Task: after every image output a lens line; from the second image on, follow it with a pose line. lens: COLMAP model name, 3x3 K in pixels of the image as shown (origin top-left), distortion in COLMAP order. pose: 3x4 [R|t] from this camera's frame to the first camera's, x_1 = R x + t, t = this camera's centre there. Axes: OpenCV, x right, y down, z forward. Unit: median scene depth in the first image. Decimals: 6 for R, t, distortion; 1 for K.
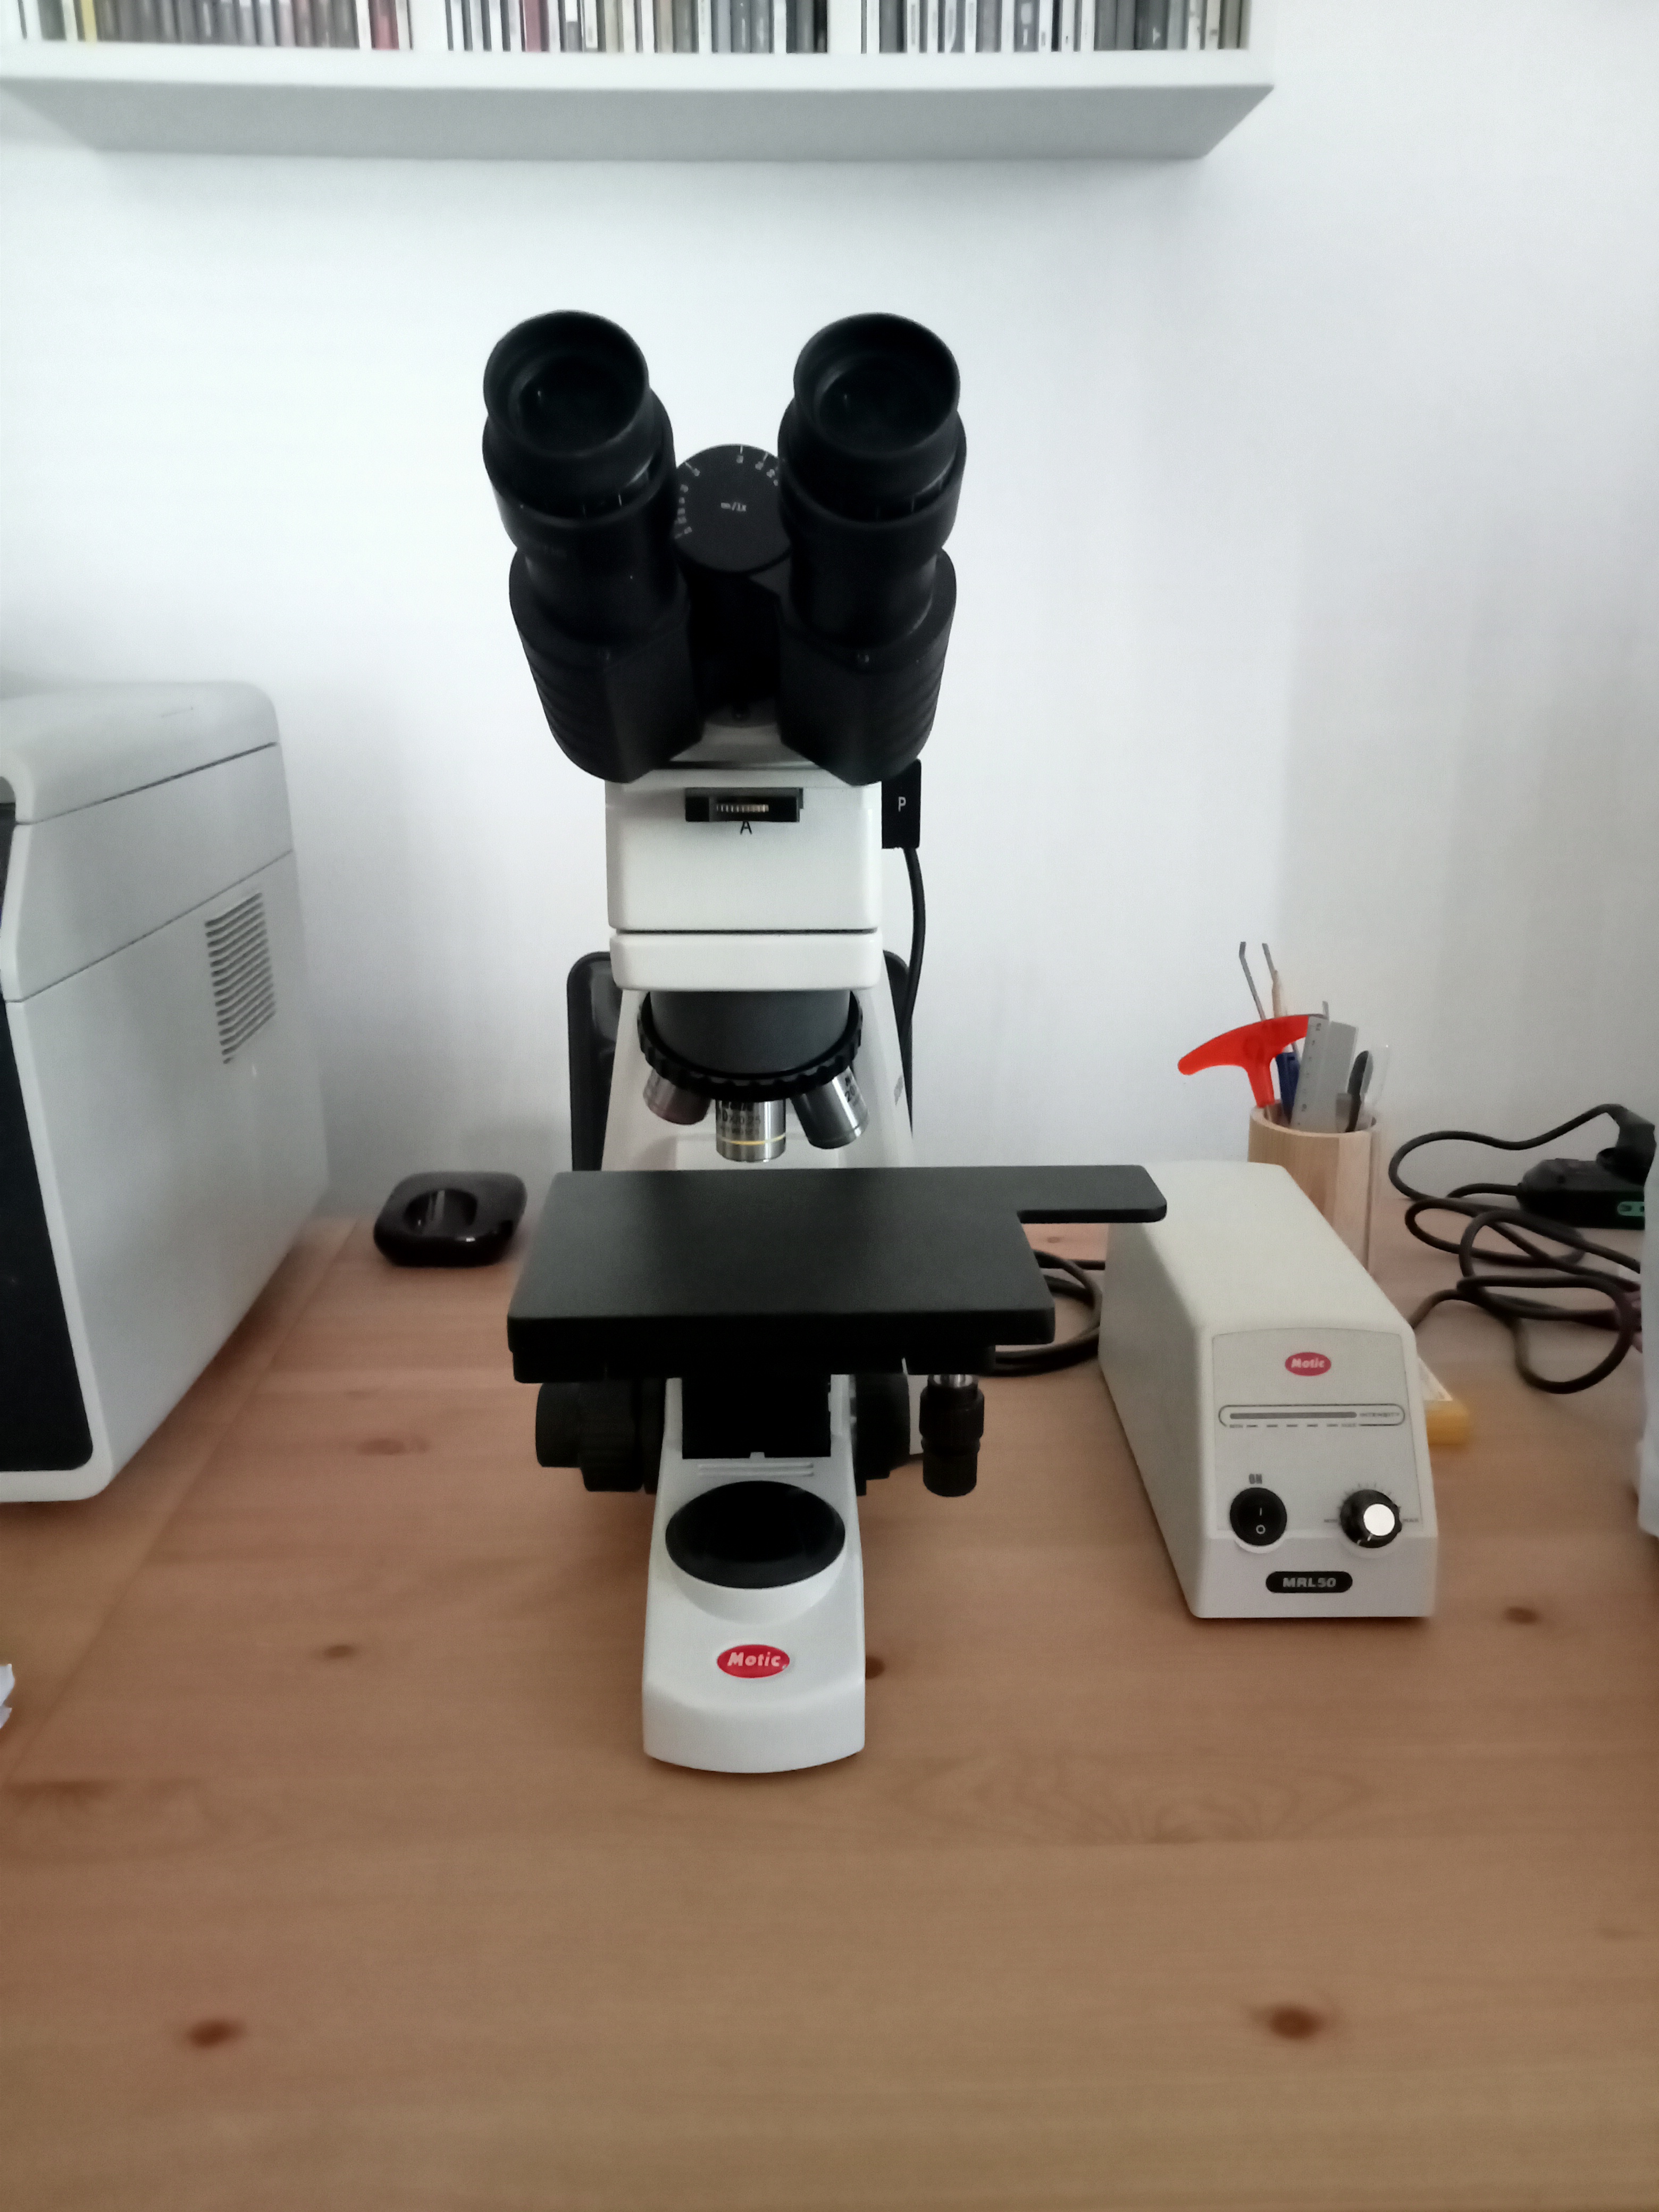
lens RADIAL K [[1787.8, 0, 840.5], [0, 1787.8, 1103.5], [0, 0, 1]] dist [0.038097, -0.004511]
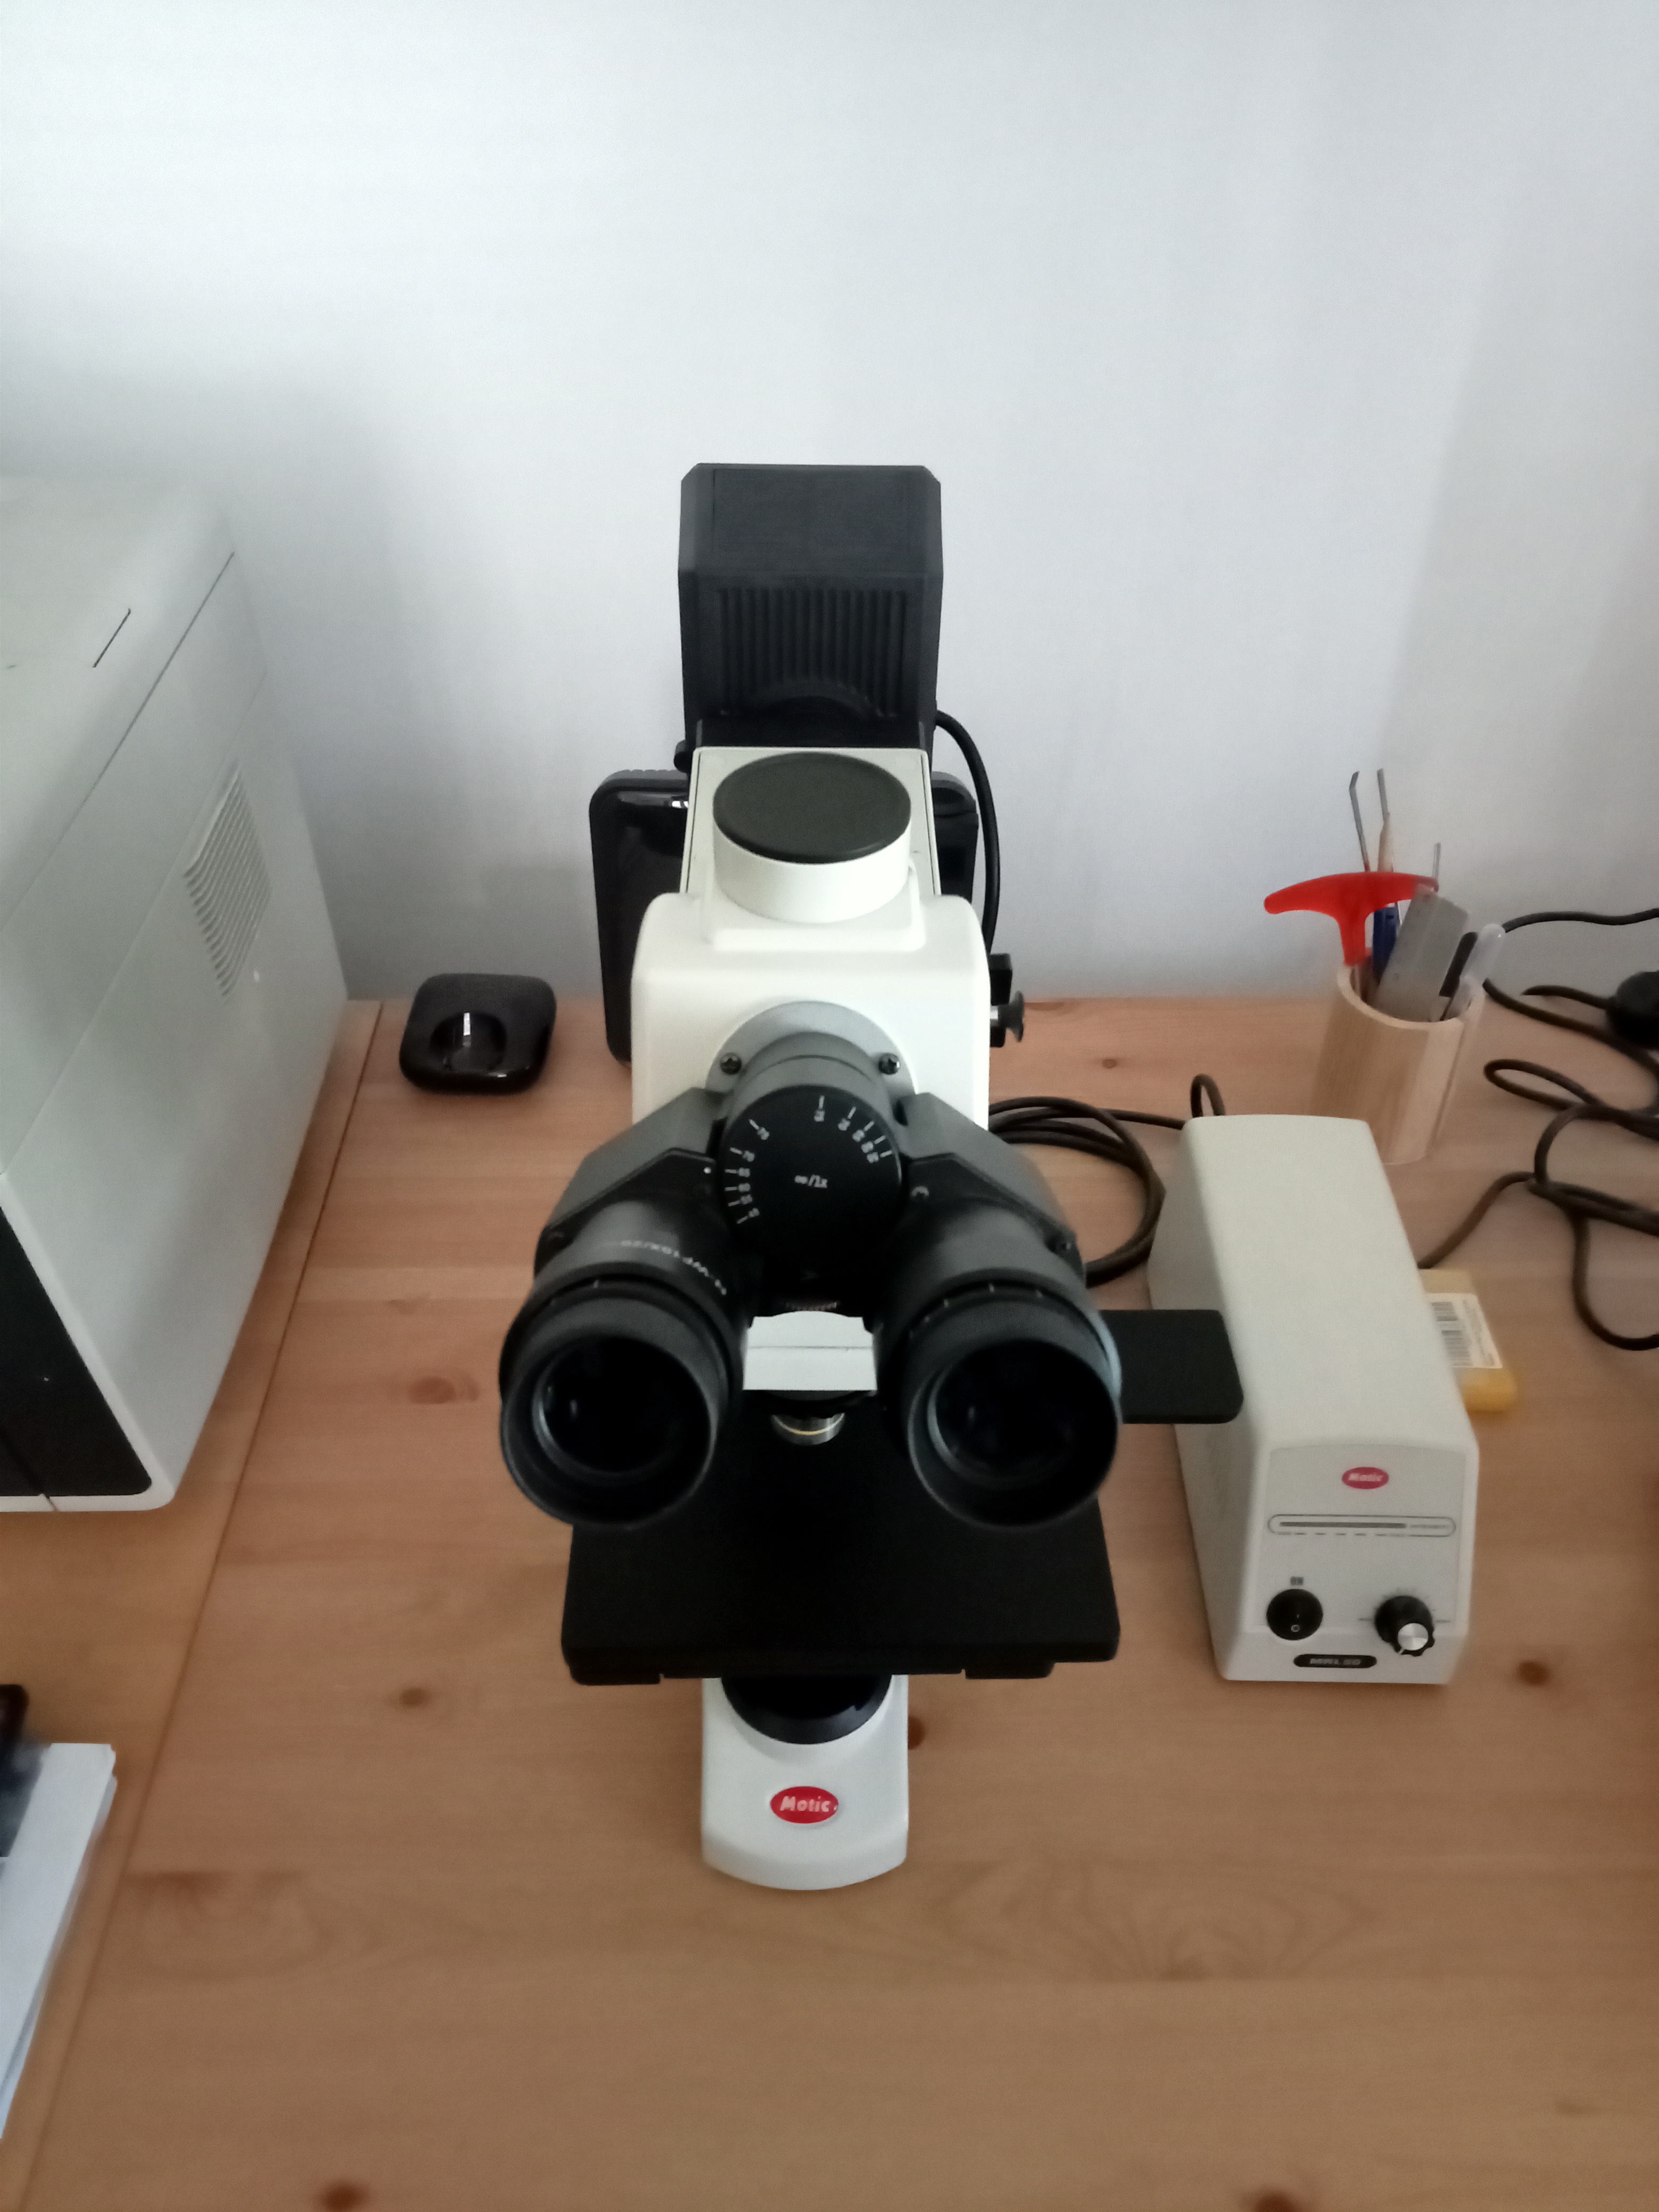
lens RADIAL K [[1770.3, 0, 829.5], [0, 1770.3, 1106.0], [0, 0, 1]] dist [0.045054, 0.002859]
pose [[0.999668, 0.023655, -0.010191, -0.029250], [-0.016789, 0.898485, 0.438683, -0.468524], [0.019533, -0.438367, 0.898584, 0.205160]]
